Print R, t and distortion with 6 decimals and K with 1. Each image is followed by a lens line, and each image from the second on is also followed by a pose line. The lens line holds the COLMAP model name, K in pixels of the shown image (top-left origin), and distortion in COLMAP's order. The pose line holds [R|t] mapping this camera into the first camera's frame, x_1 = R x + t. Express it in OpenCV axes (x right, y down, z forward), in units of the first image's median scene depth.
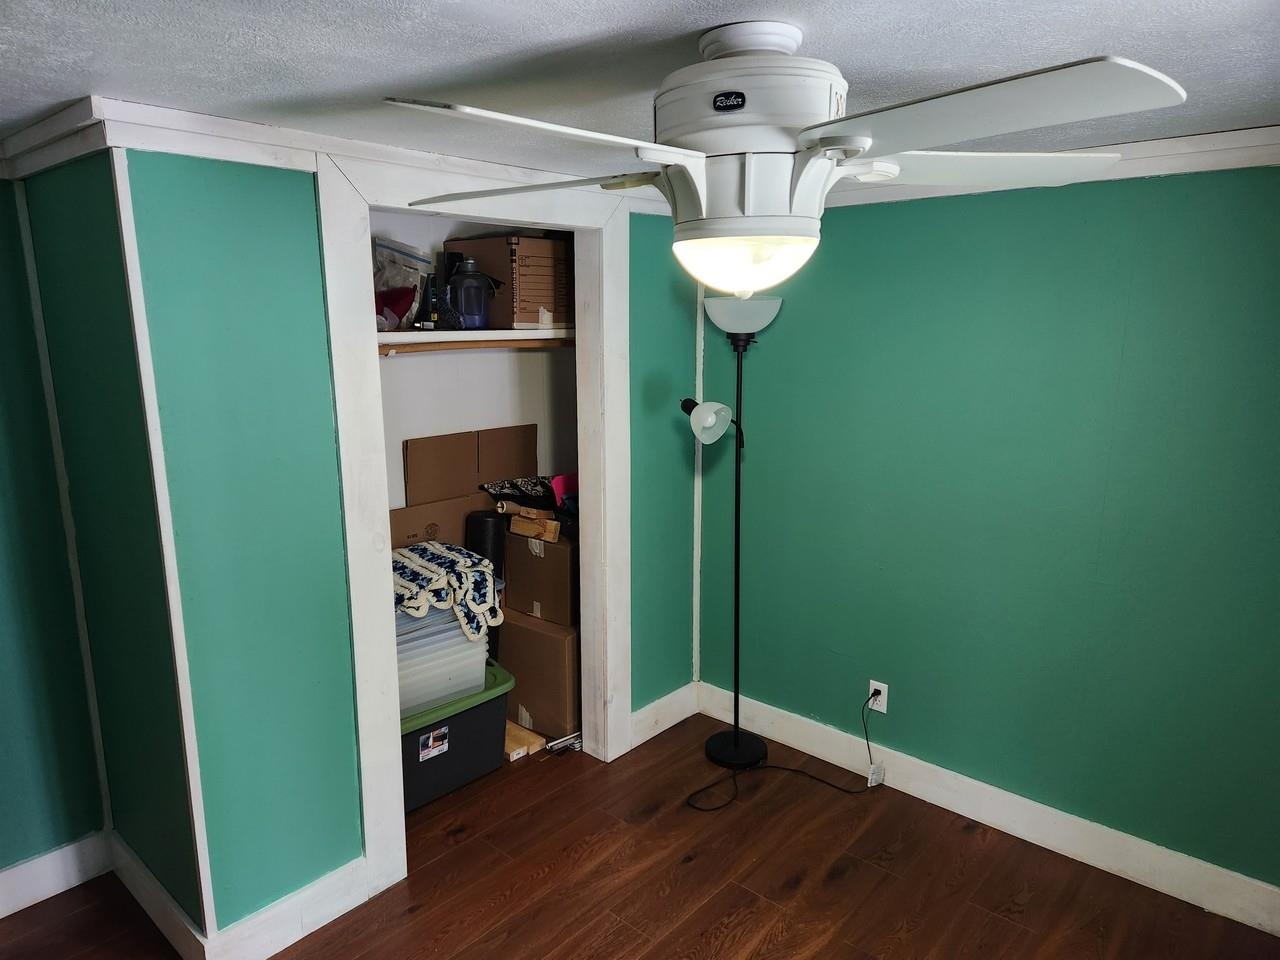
lens RADIAL K [[852.9, 0, 640.5], [0, 852.9, 478.0], [0, 0, 1]] dist [0.057265, -0.045284]
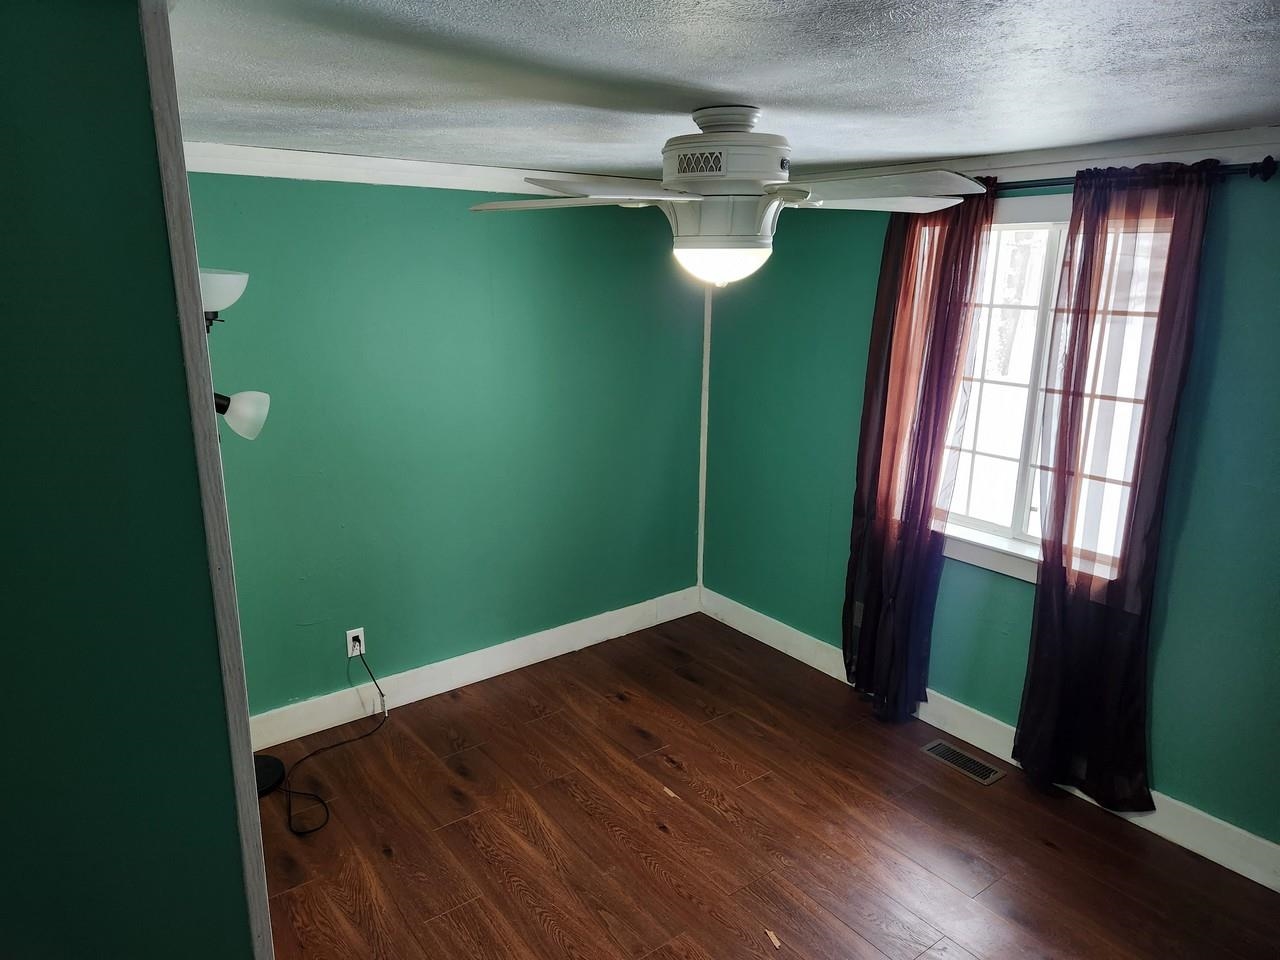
lens RADIAL K [[852.9, 0, 637.1], [0, 852.9, 480.5], [0, 0, 1]] dist [0.057265, -0.045284]
pose [[0.201401, -0.251327, 0.946716, -0.683883], [0.184381, 0.958971, 0.215356, -0.116941], [-0.961999, 0.131183, 0.239478, 0.419184]]
